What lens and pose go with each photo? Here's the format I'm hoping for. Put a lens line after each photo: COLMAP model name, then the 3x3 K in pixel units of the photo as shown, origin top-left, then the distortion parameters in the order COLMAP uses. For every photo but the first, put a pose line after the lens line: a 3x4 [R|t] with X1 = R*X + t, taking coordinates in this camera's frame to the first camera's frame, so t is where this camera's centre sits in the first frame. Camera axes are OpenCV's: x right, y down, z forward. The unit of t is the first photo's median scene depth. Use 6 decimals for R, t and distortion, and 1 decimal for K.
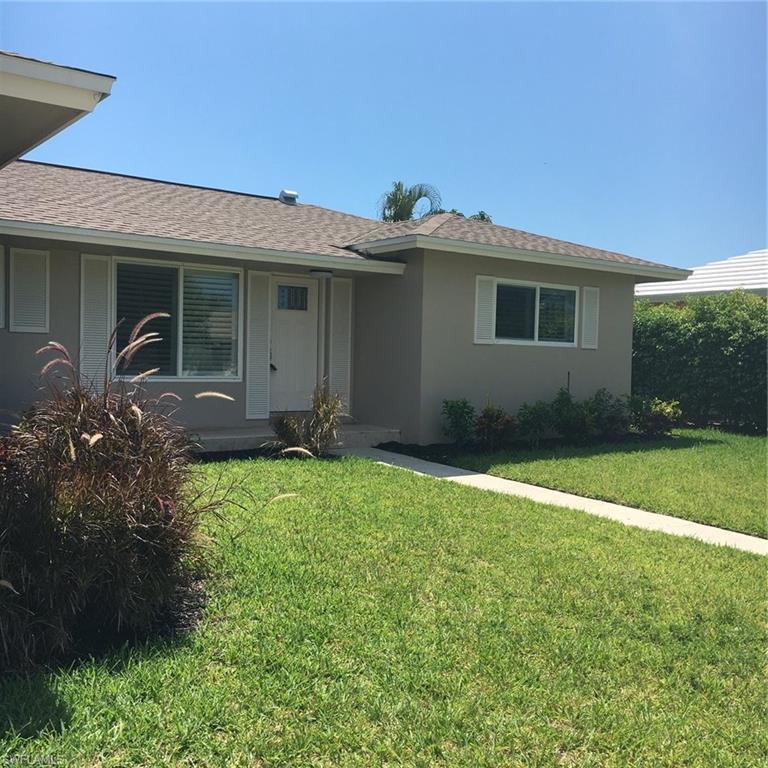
lens RADIAL K [[863.6, 0, 384.0], [0, 863.6, 384.0], [0, 0, 1]] dist [0.051146, -0.049450]
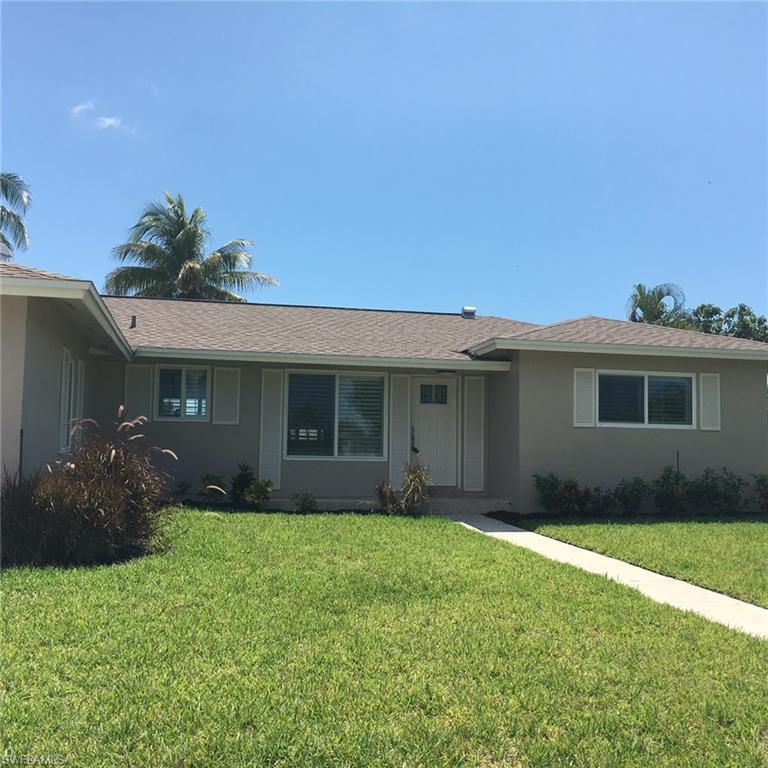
lens RADIAL K [[863.6, 0, 384.0], [0, 863.6, 384.0], [0, 0, 1]] dist [0.051146, -0.049450]
pose [[0.908489, -0.046891, -0.415270, 0.346245], [-0.004496, 0.992531, -0.121911, 0.037573], [0.417885, 0.112622, 0.901493, -0.150076]]
